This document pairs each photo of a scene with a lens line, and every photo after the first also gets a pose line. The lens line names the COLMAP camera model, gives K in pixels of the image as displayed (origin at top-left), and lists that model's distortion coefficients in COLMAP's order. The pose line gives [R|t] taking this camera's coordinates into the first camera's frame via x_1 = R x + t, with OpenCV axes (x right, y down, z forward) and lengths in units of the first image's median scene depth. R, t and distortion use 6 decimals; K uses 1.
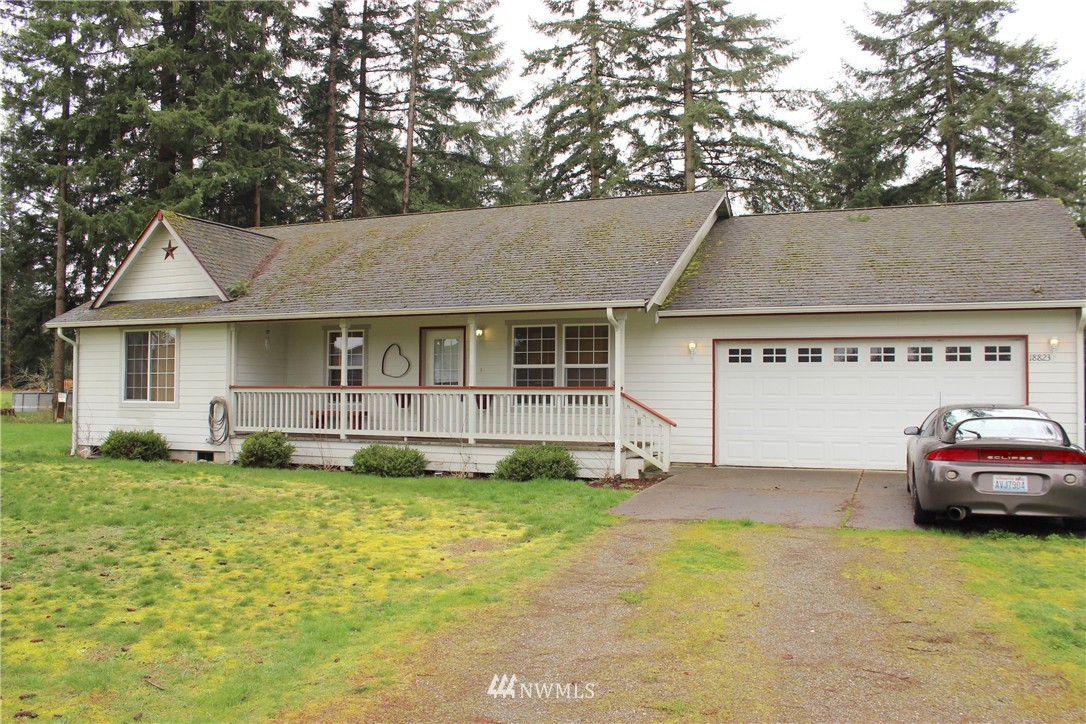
lens RADIAL K [[940.2, 0, 498.2], [0, 940.2, 363.7], [0, 0, 1]] dist [-0.079013, 0.108157]
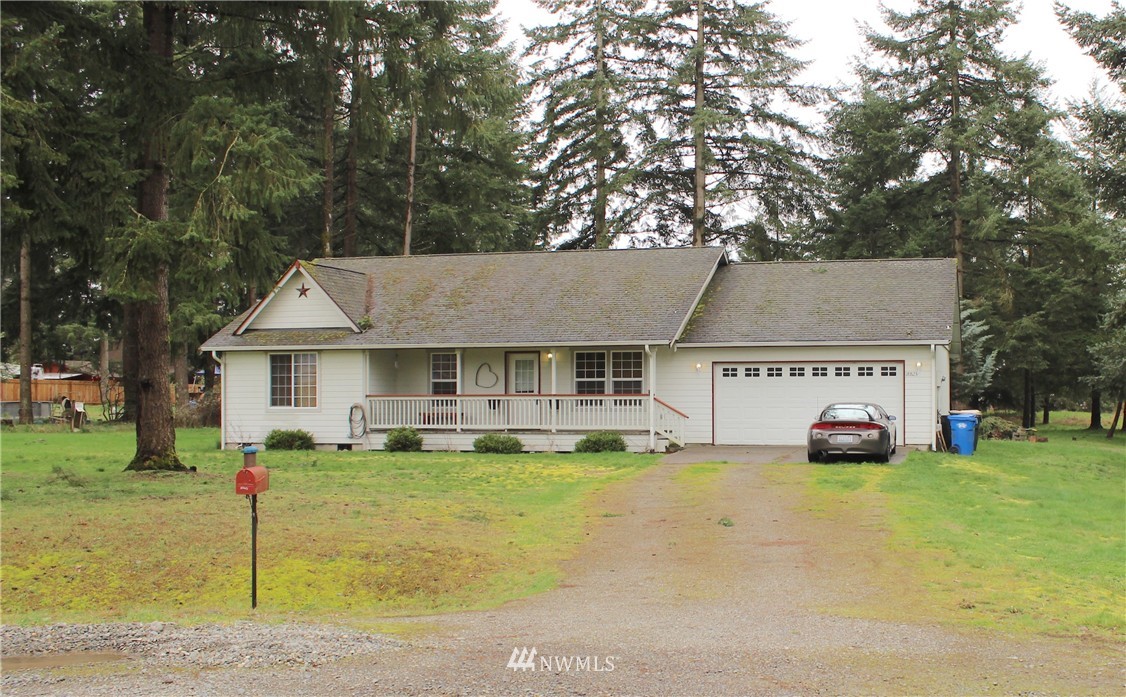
lens RADIAL K [[1342.6, 0, 561.6], [0, 1342.6, 387.2], [0, 0, 1]] dist [0.238842, 0.013845]
pose [[0.995242, -0.008988, 0.097019, -0.189939], [0.006600, 0.999668, 0.024906, -0.034318], [-0.097211, -0.024147, 0.994971, -0.966209]]
